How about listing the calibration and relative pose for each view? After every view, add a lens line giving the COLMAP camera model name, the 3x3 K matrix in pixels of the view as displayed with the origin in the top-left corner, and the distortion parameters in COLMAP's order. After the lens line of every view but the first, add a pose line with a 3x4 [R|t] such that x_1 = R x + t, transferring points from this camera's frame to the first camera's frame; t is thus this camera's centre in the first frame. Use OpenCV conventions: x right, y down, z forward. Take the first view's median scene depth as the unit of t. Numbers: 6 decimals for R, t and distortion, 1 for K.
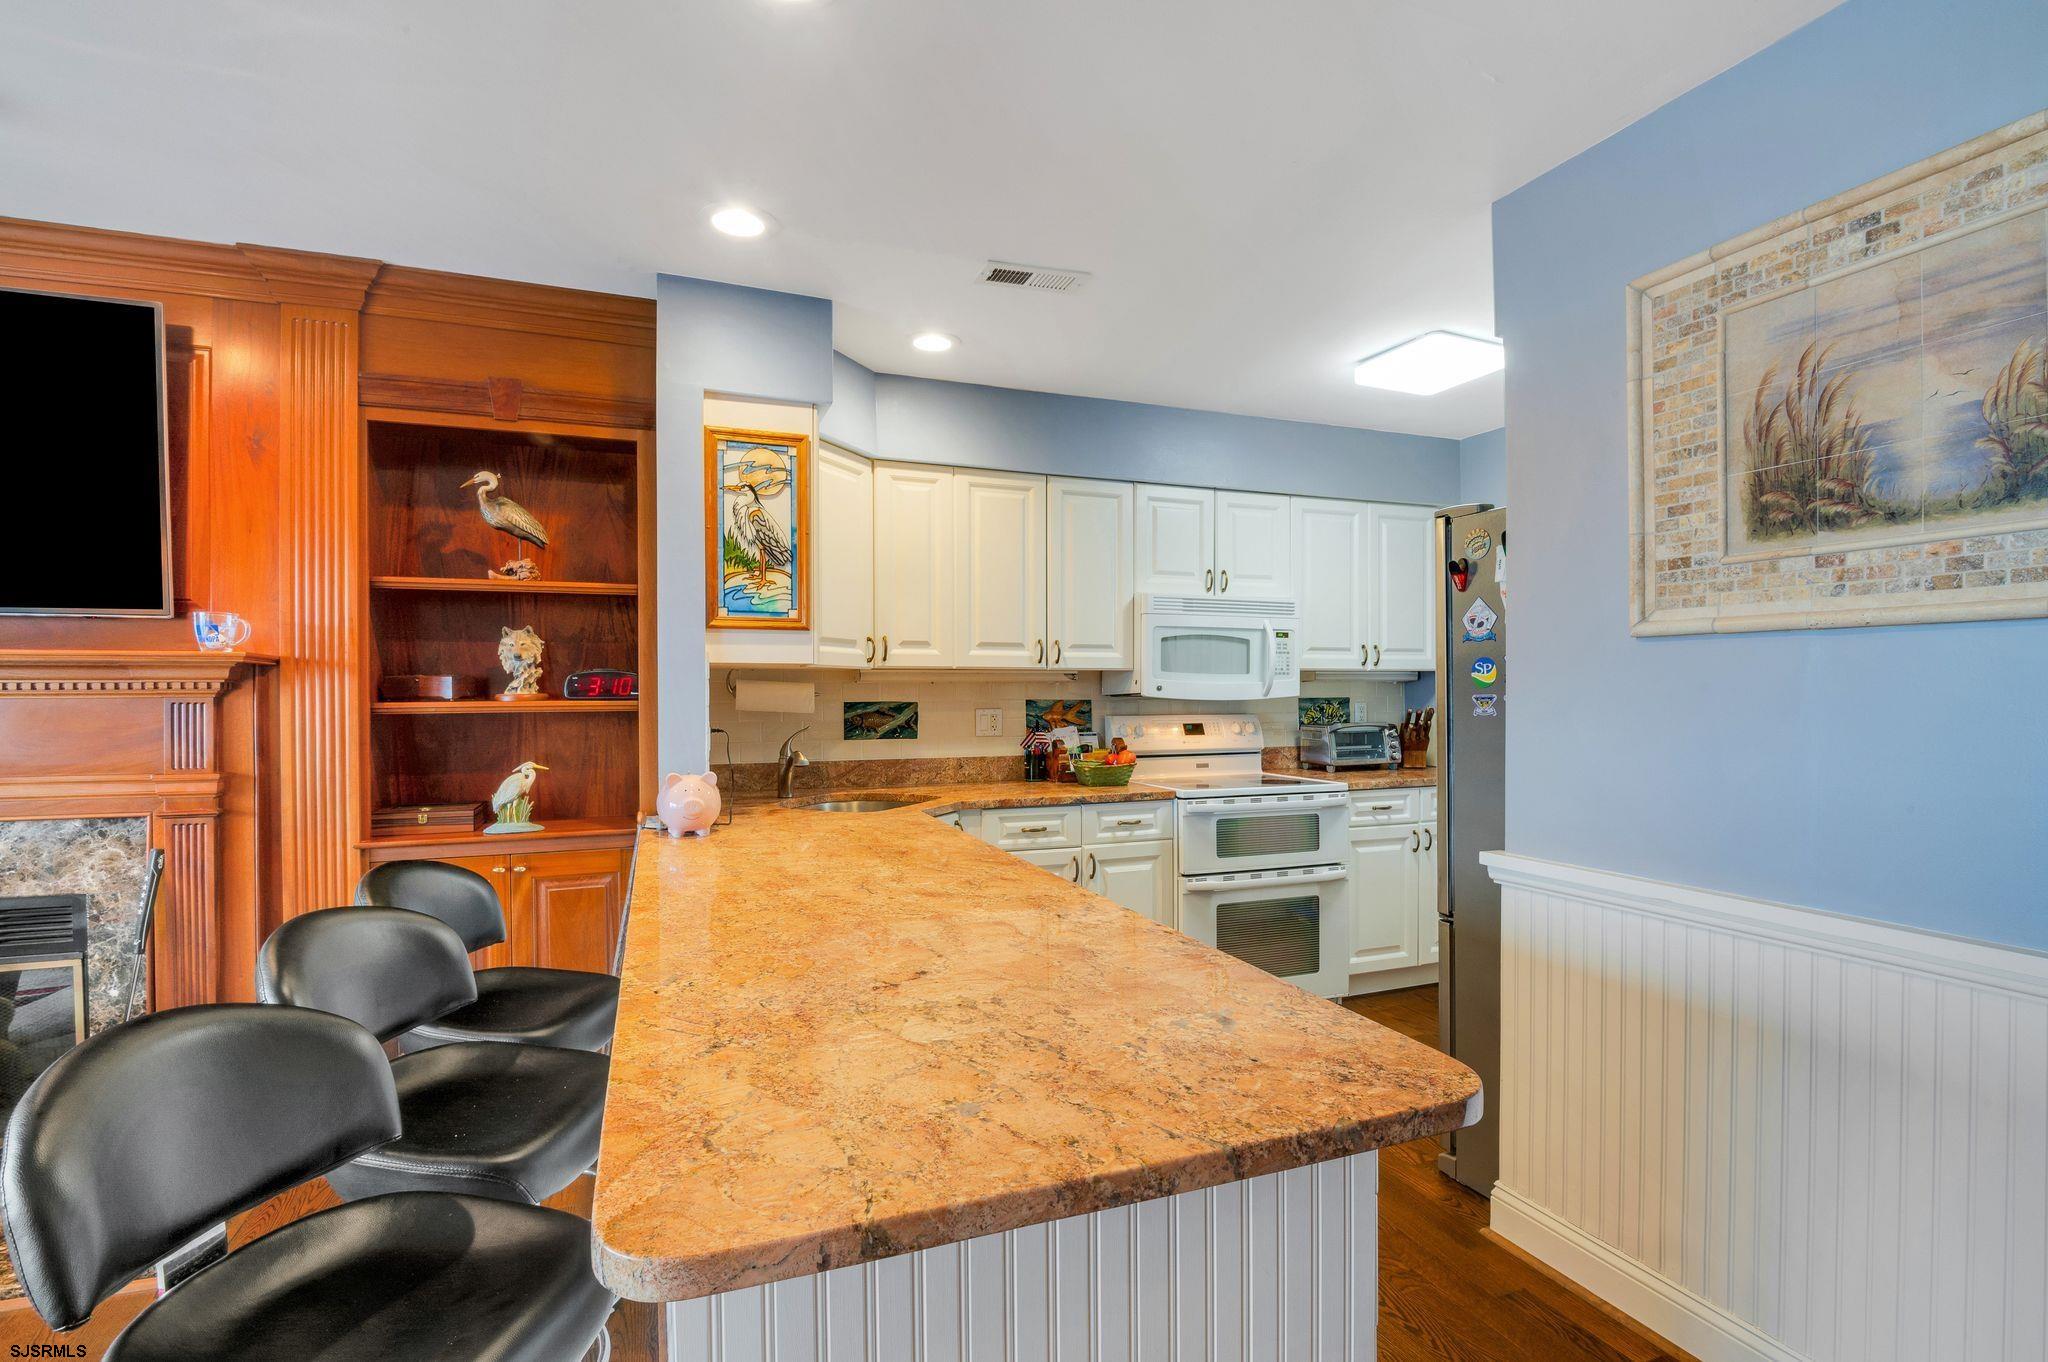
lens RADIAL K [[944.2, 0, 1023.6], [0, 944.2, 698.0], [0, 0, 1]] dist [-0.008862, -0.007845]
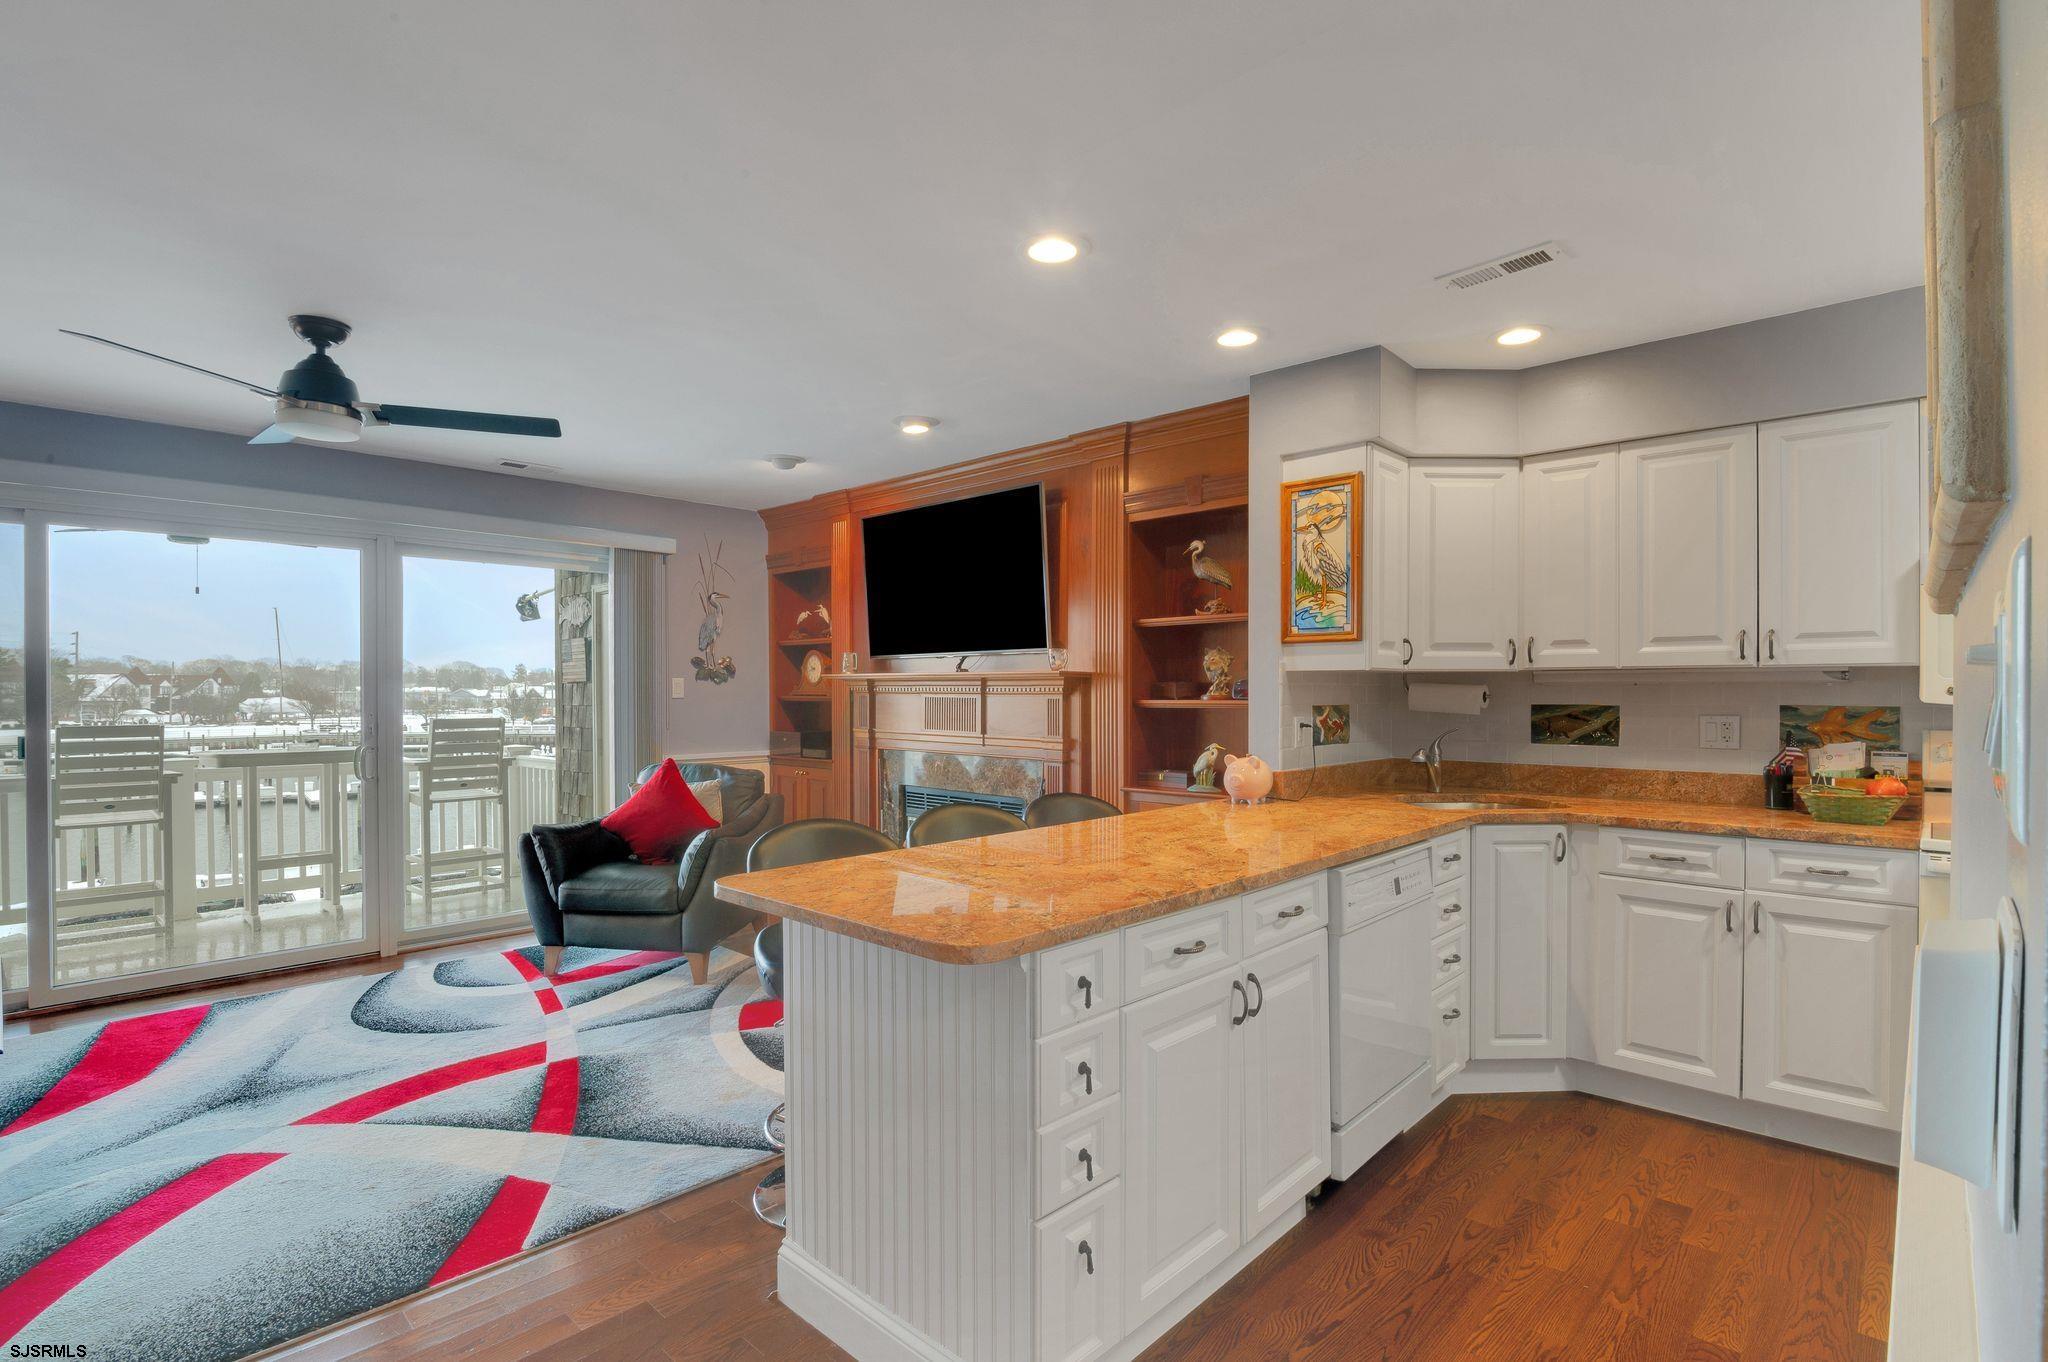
lens RADIAL K [[969.6, 0, 1025.7], [0, 969.6, 698.5], [0, 0, 1]] dist [-0.000955, -0.011827]
pose [[0.428362, 0.009229, -0.903560, 0.523209], [-0.007057, 0.999952, 0.006868, -0.005478], [0.903579, 0.003434, 0.428407, 0.100677]]
